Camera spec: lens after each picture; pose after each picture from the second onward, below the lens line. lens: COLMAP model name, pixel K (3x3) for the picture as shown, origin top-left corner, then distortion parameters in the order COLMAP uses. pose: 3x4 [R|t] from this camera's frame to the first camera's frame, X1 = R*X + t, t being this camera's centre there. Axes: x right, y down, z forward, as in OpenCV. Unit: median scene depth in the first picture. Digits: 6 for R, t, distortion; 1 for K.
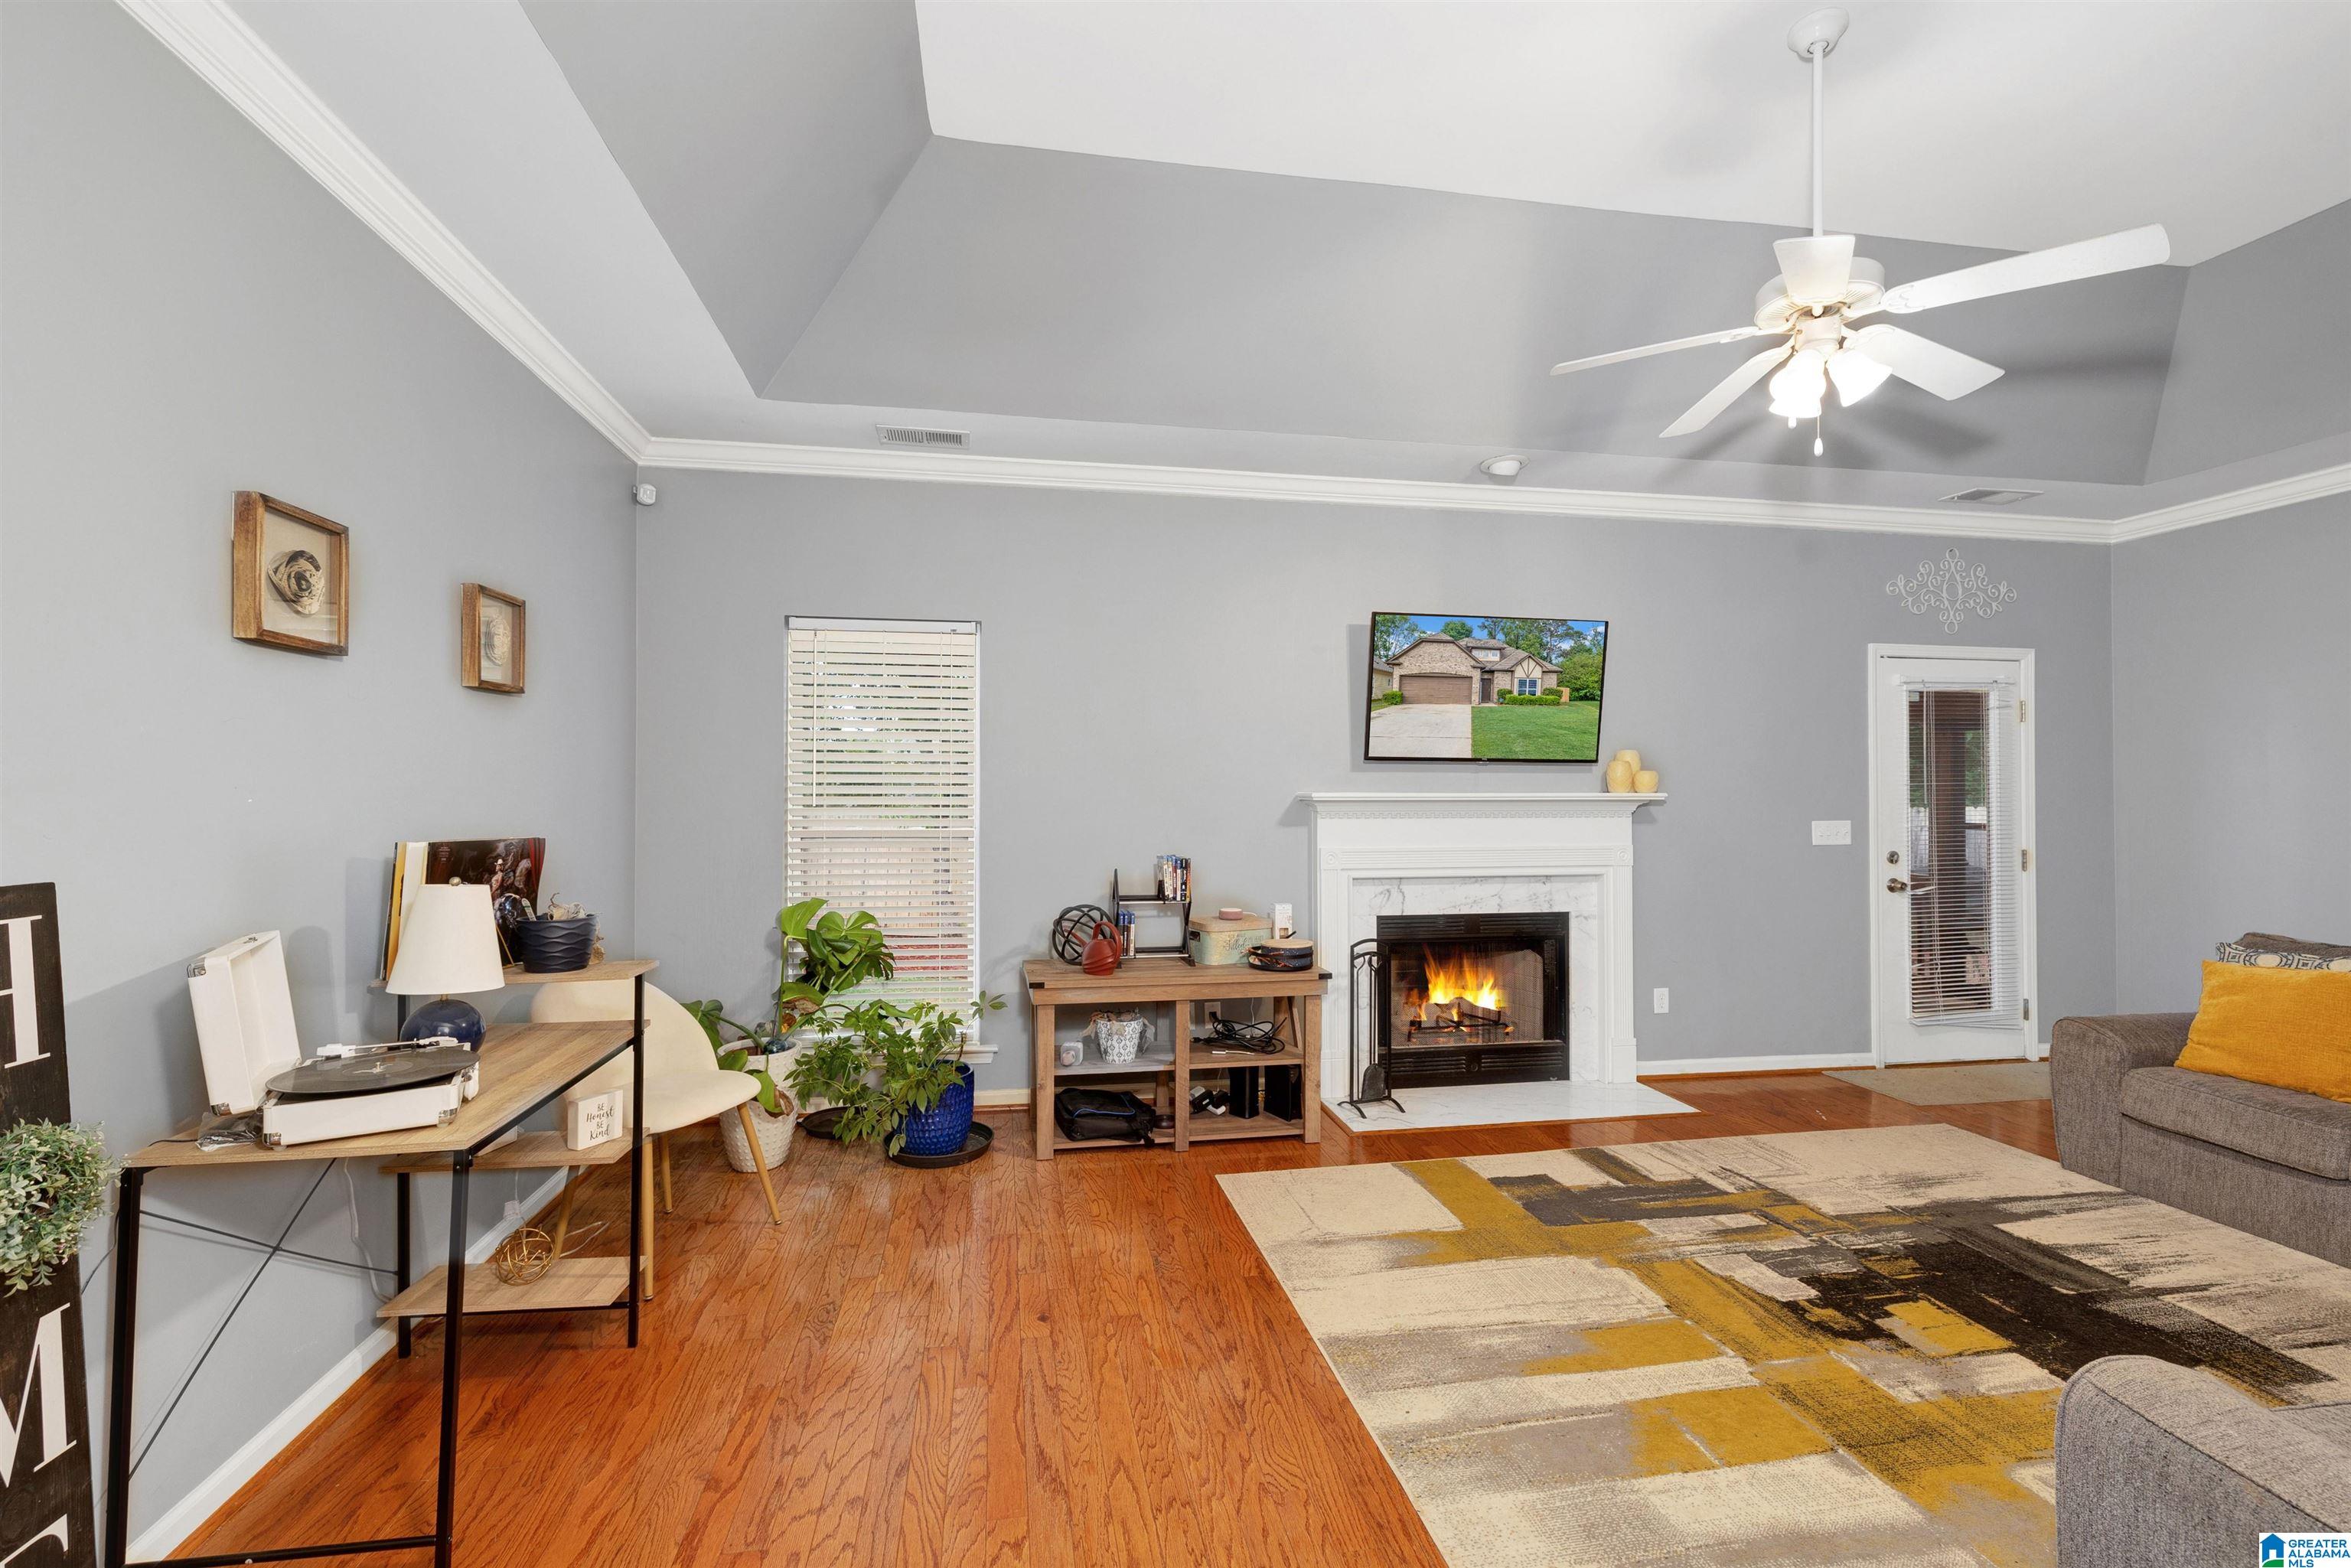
lens RADIAL K [[1025.6, 0, 1190.2], [0, 1025.6, 782.9], [0, 0, 1]] dist [0.000330, -0.000188]
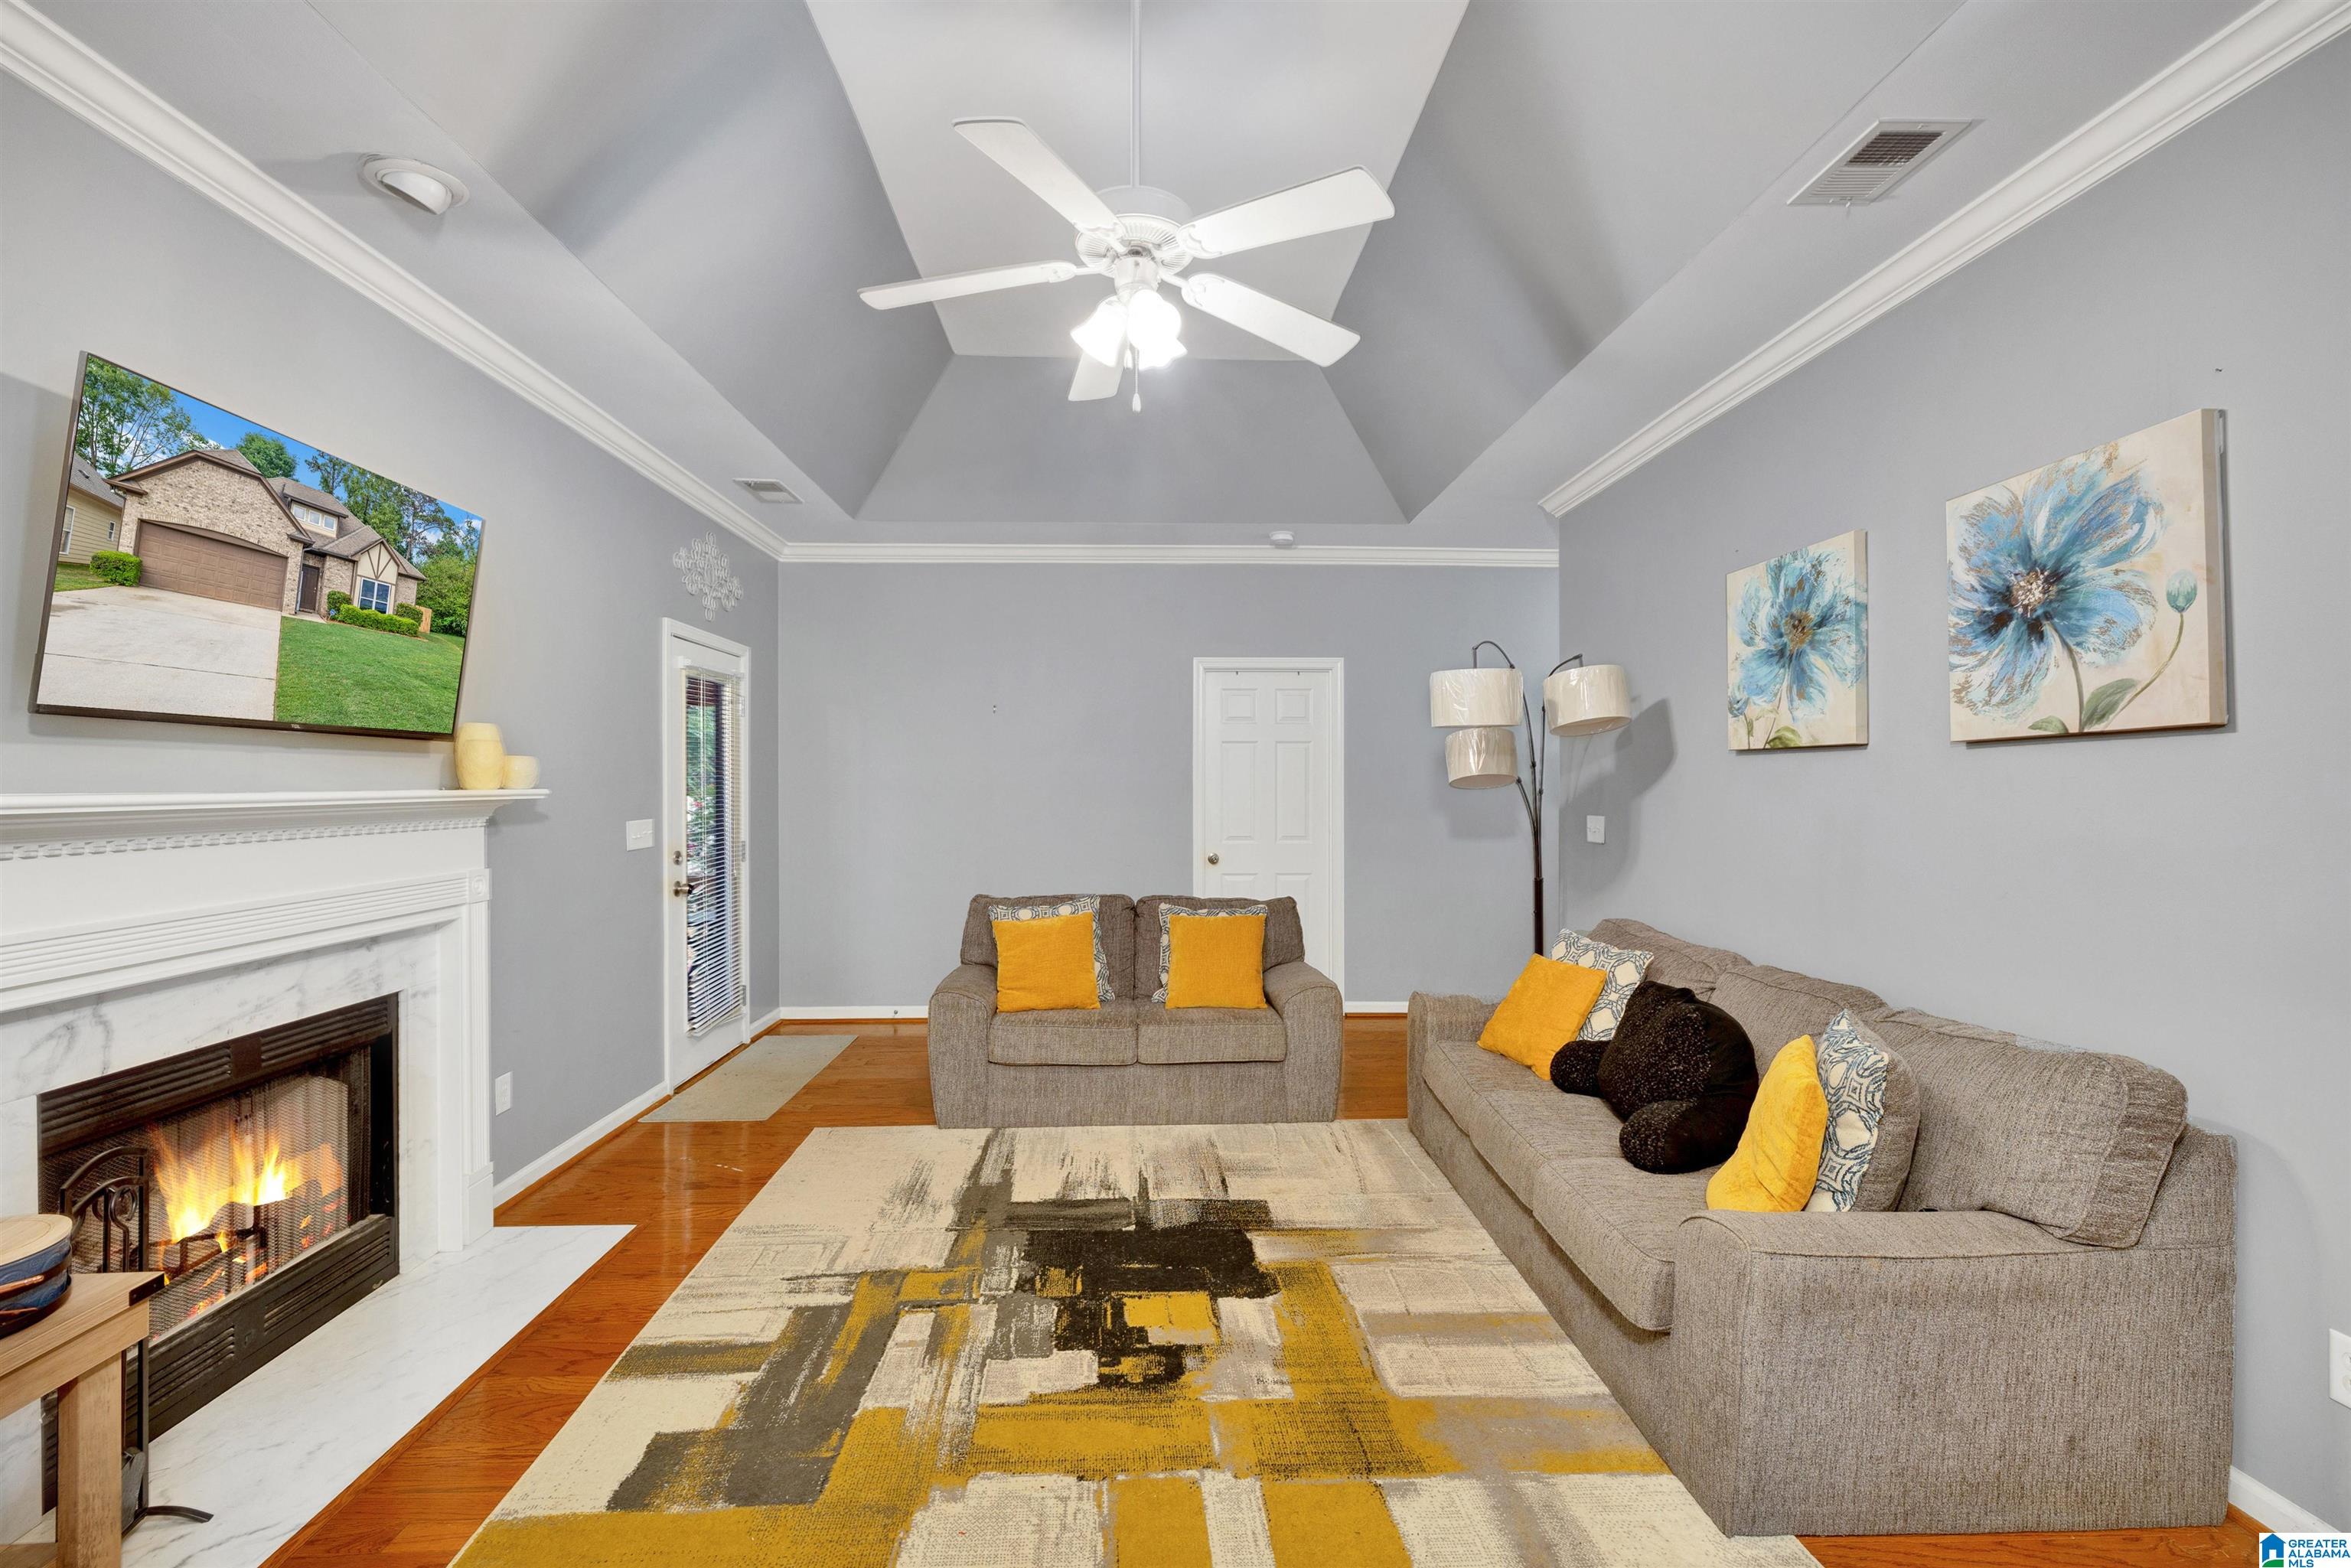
lens RADIAL K [[1025.6, 0, 1182.0], [0, 1025.6, 779.4], [0, 0, 1]] dist [0.000330, -0.000188]
pose [[0.144117, -0.002511, 0.989557, -0.158952], [-0.006300, 0.999974, 0.003454, 0.000121], [-0.989541, -0.006732, 0.144098, 0.504465]]
